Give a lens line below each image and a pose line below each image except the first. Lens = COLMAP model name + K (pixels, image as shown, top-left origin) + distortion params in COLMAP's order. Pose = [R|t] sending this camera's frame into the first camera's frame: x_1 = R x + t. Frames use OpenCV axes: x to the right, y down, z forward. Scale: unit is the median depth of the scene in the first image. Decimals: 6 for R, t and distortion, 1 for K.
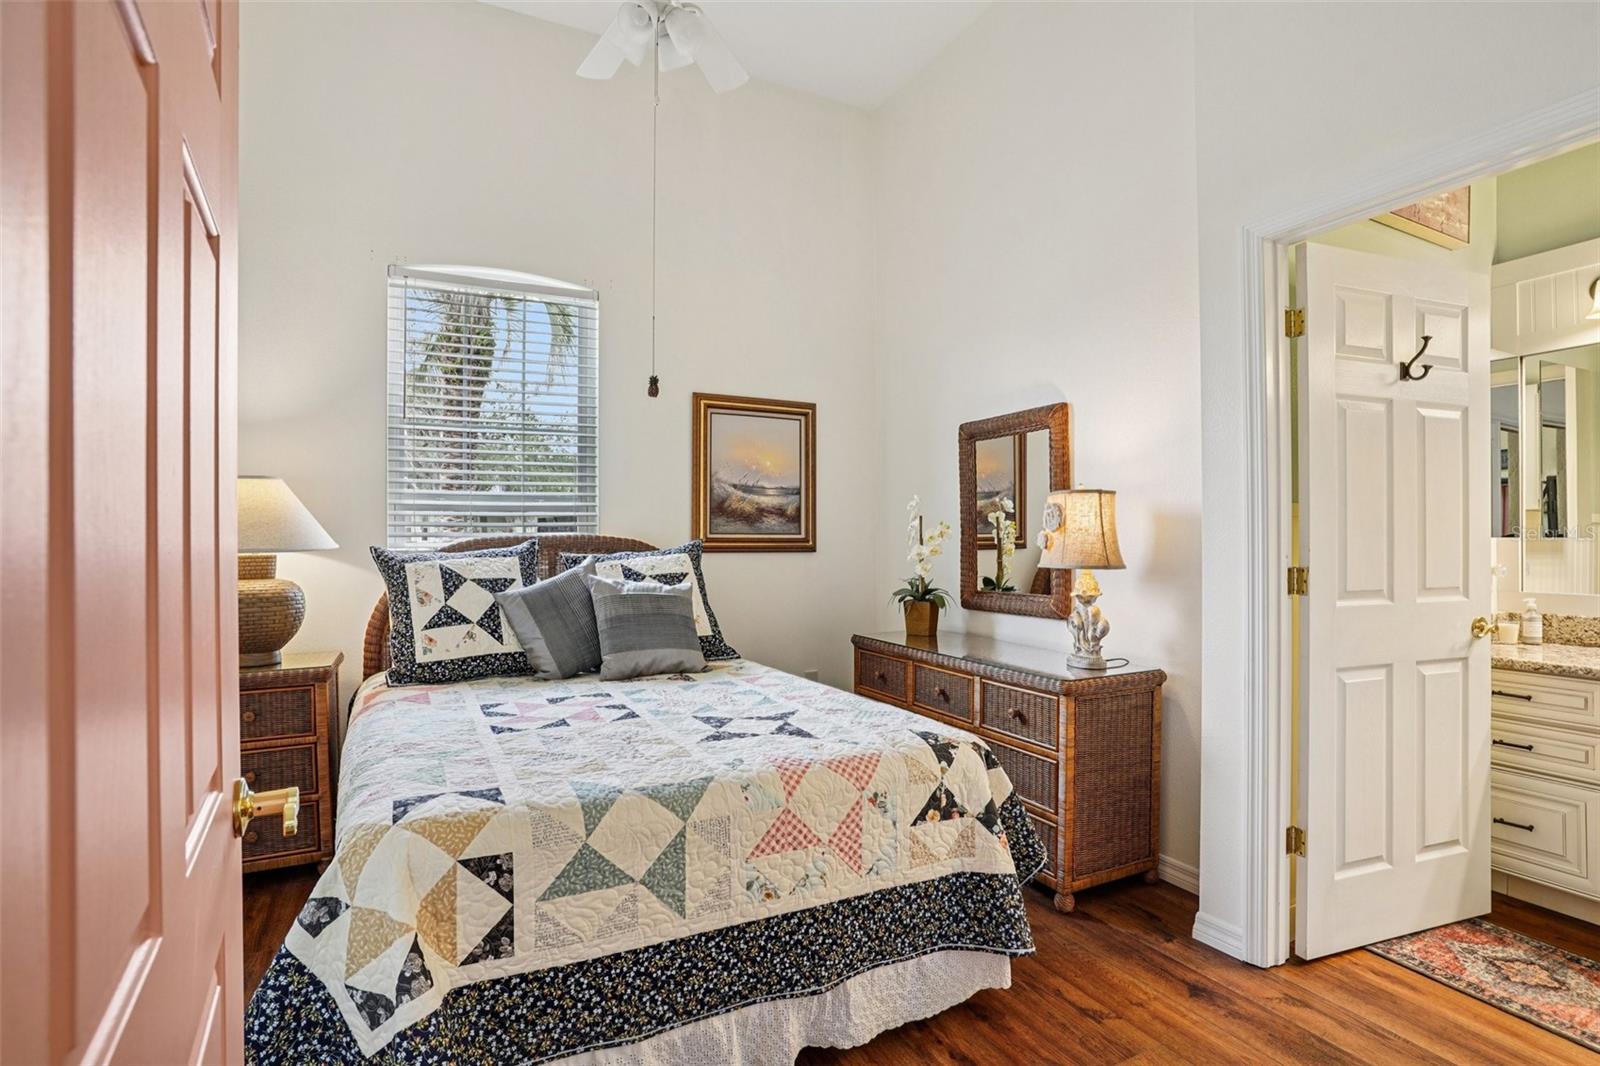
lens RADIAL K [[791.6, 0, 792.0], [0, 791.6, 537.7], [0, 0, 1]] dist [-0.073443, 0.035151]
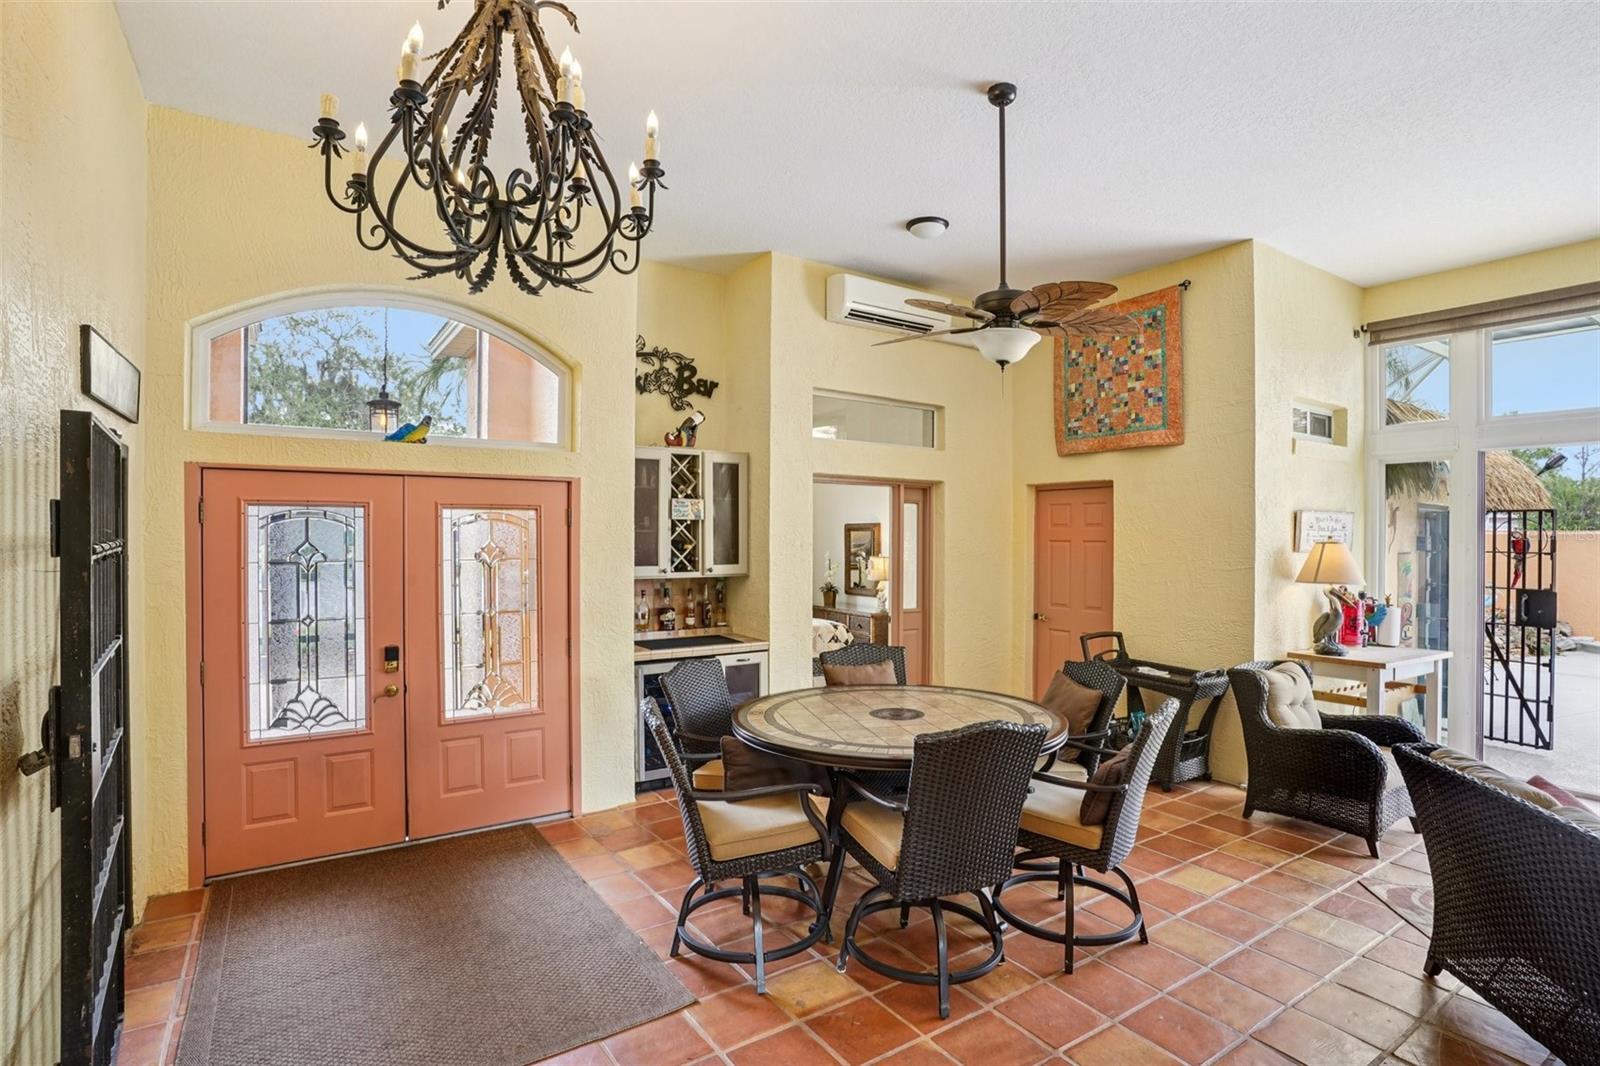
lens RADIAL K [[791.6, 0, 792.0], [0, 791.6, 537.7], [0, 0, 1]] dist [-0.073443, 0.035151]
pose [[0.993145, 0.004410, 0.116805, -0.290878], [-0.004751, 0.999985, 0.002645, -0.113014], [-0.116791, -0.003182, 0.993151, -1.726832]]
